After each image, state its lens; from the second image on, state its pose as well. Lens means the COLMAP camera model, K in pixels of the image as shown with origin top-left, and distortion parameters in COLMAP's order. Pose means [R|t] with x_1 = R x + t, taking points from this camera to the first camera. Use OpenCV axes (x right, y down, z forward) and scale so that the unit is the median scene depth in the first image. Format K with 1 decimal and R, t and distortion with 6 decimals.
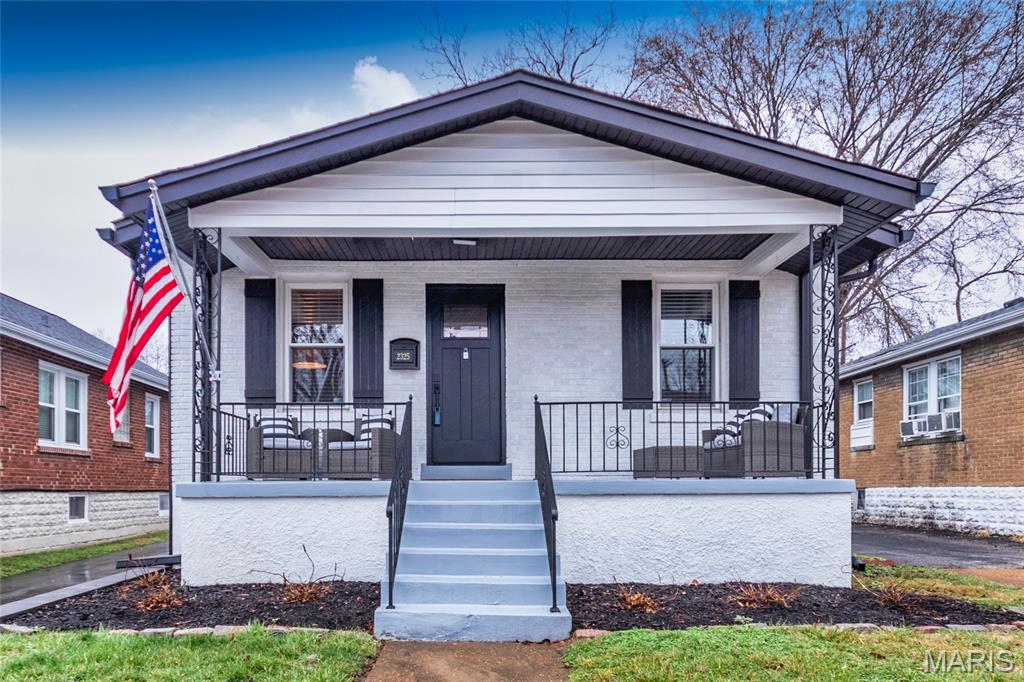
lens RADIAL K [[752.8, 0, 481.9], [0, 752.8, 480.6], [0, 0, 1]] dist [0.004932, -0.015561]
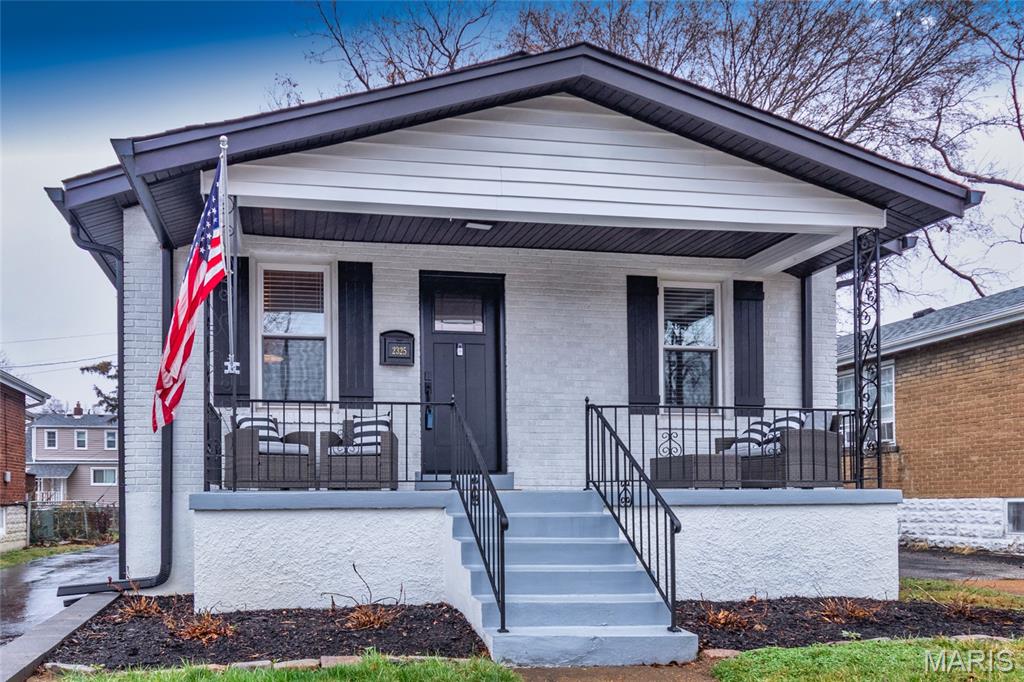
lens RADIAL K [[846.4, 0, 425.7], [0, 846.4, 489.3], [0, 0, 1]] dist [-0.013257, 0.014824]
pose [[0.987342, 0.001135, 0.158599, -0.247249], [-0.000238, 0.999984, -0.005675, 0.003880], [-0.158603, 0.005565, 0.987327, 0.014256]]
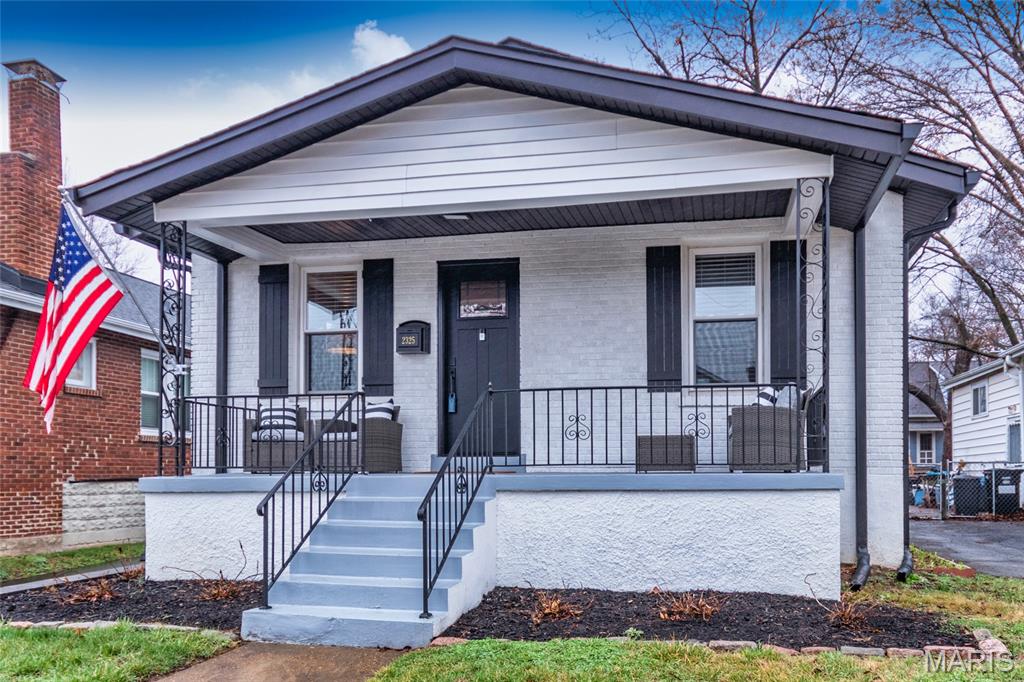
lens RADIAL K [[846.4, 0, 502.3], [0, 846.4, 466.7], [0, 0, 1]] dist [-0.013257, 0.014824]
pose [[0.982303, -0.002785, -0.187279, 0.226196], [0.002869, 0.999996, 0.000173, -0.008583], [0.187278, -0.000707, 0.982307, -0.013150]]
